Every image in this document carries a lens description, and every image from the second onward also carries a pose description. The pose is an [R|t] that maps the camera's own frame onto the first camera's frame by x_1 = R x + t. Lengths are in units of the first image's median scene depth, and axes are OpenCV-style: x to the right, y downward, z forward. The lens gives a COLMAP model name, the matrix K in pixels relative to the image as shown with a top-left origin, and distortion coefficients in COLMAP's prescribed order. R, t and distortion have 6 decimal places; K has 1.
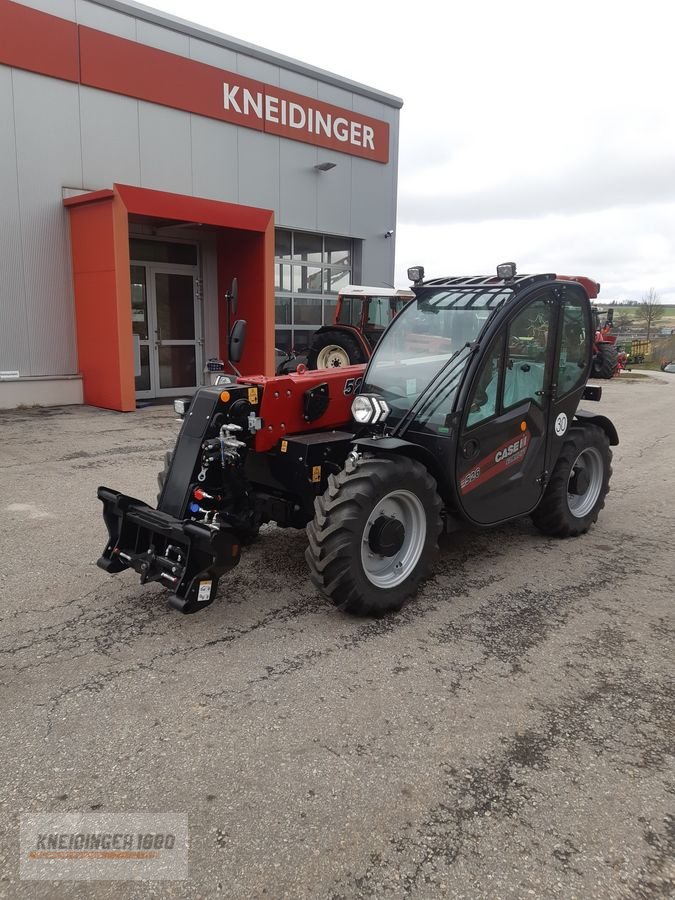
lens RADIAL K [[695.4, 0, 341.0], [0, 695.4, 471.4], [0, 0, 1]] dist [0.083455, -0.143599]
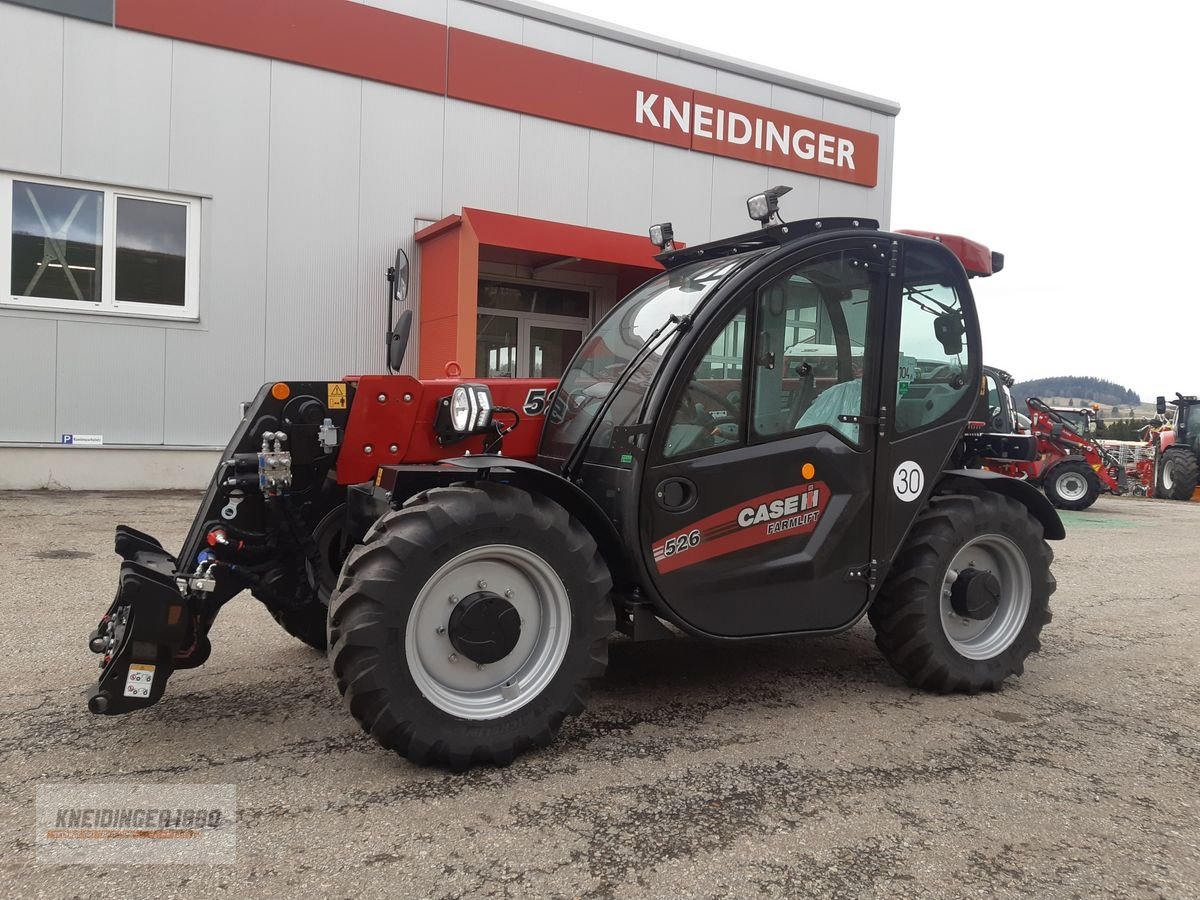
lens RADIAL K [[927.2, 0, 619.0], [0, 927.2, 470.6], [0, 0, 1]] dist [0.083455, -0.143599]
pose [[0.960530, 0.031054, -0.276437, 0.300650], [-0.075996, 0.985240, -0.153382, 0.059470], [0.267594, 0.168336, 0.948713, 0.216864]]
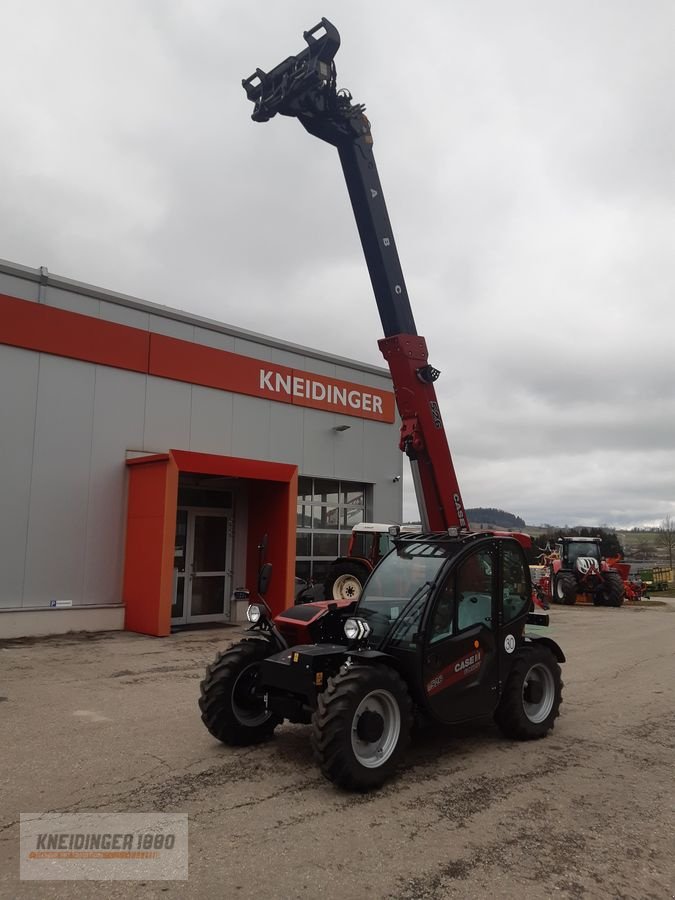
lens RADIAL K [[700.6, 0, 347.6], [0, 700.6, 466.4], [0, 0, 1]] dist [0.089243, -0.172995]
pose [[0.999765, -0.003598, -0.021378, 0.042519], [-0.003436, 0.947370, -0.320121, 0.042959], [0.021405, 0.320120, 0.947135, -0.362452]]
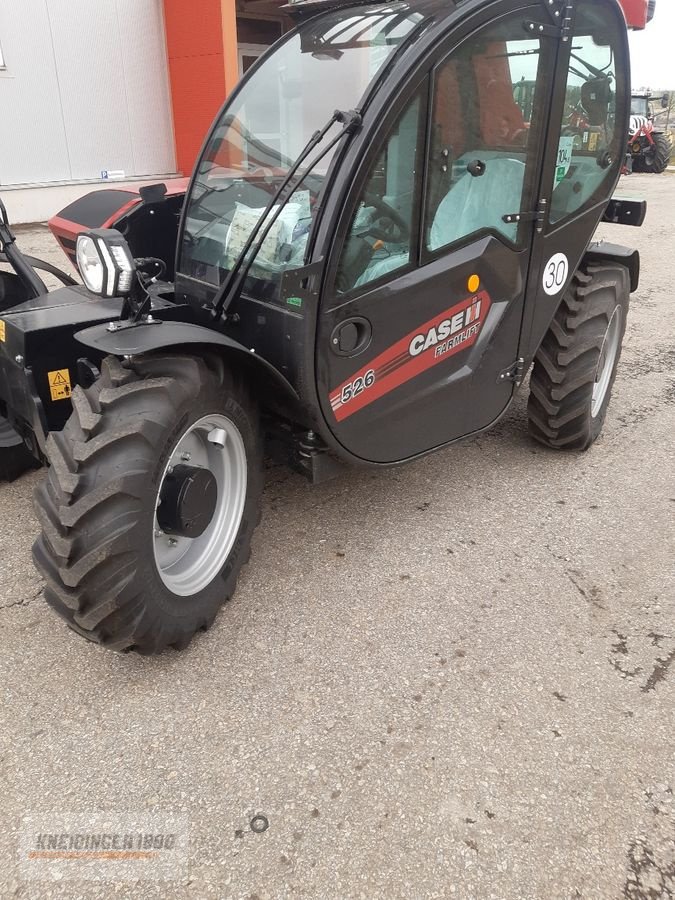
lens RADIAL K [[711.2, 0, 338.8], [0, 711.2, 491.0], [0, 0, 1]] dist [0.045935, -0.129287]
pose [[0.997401, 0.020915, -0.068944, 0.184545], [-0.000984, 0.960803, 0.277231, -0.058998], [0.072039, -0.276443, 0.958326, 0.387455]]
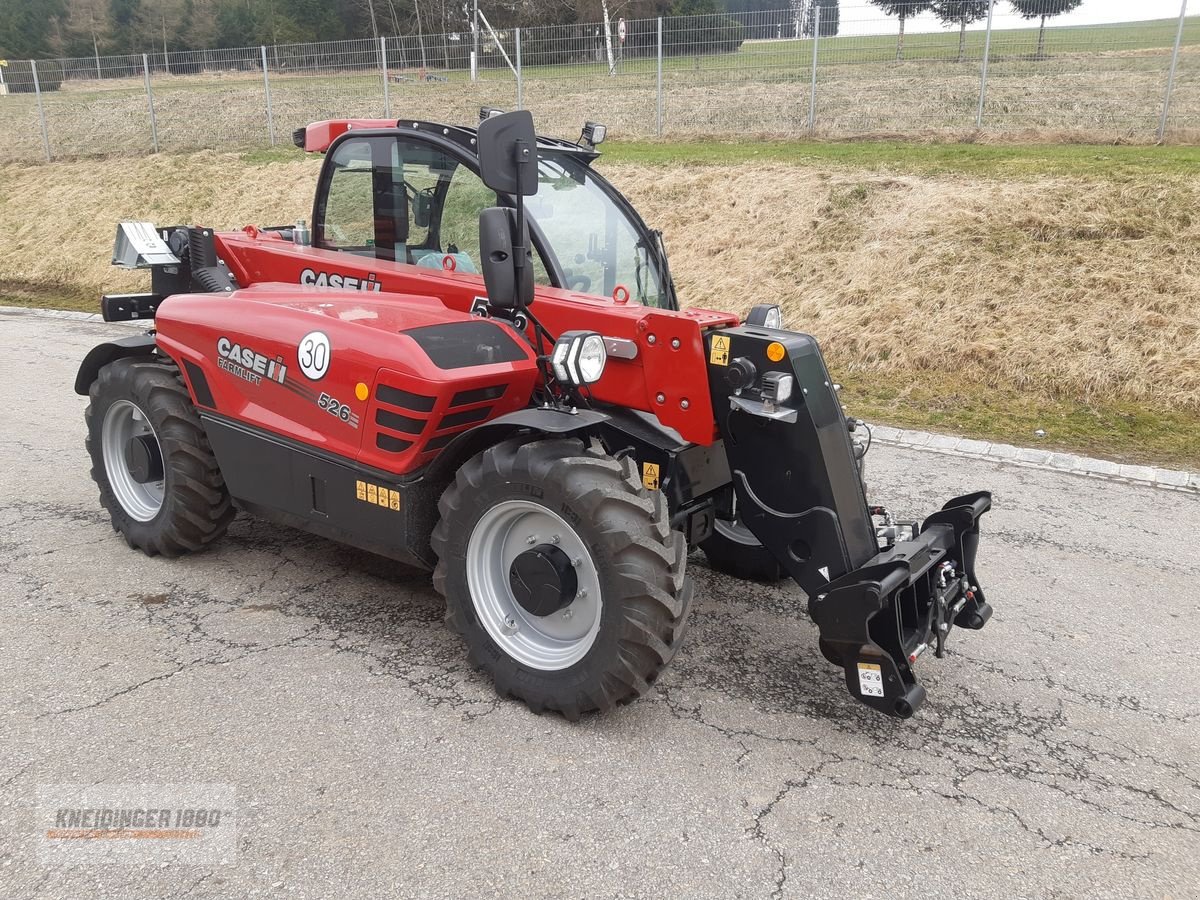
lens RADIAL K [[927.2, 0, 619.0], [0, 927.2, 470.6], [0, 0, 1]] dist [0.083455, -0.143599]
pose [[-0.165105, -0.301275, 0.939135, -0.723070], [0.176592, 0.927785, 0.328680, -0.232761], [-0.970338, 0.220110, -0.099979, 0.999609]]
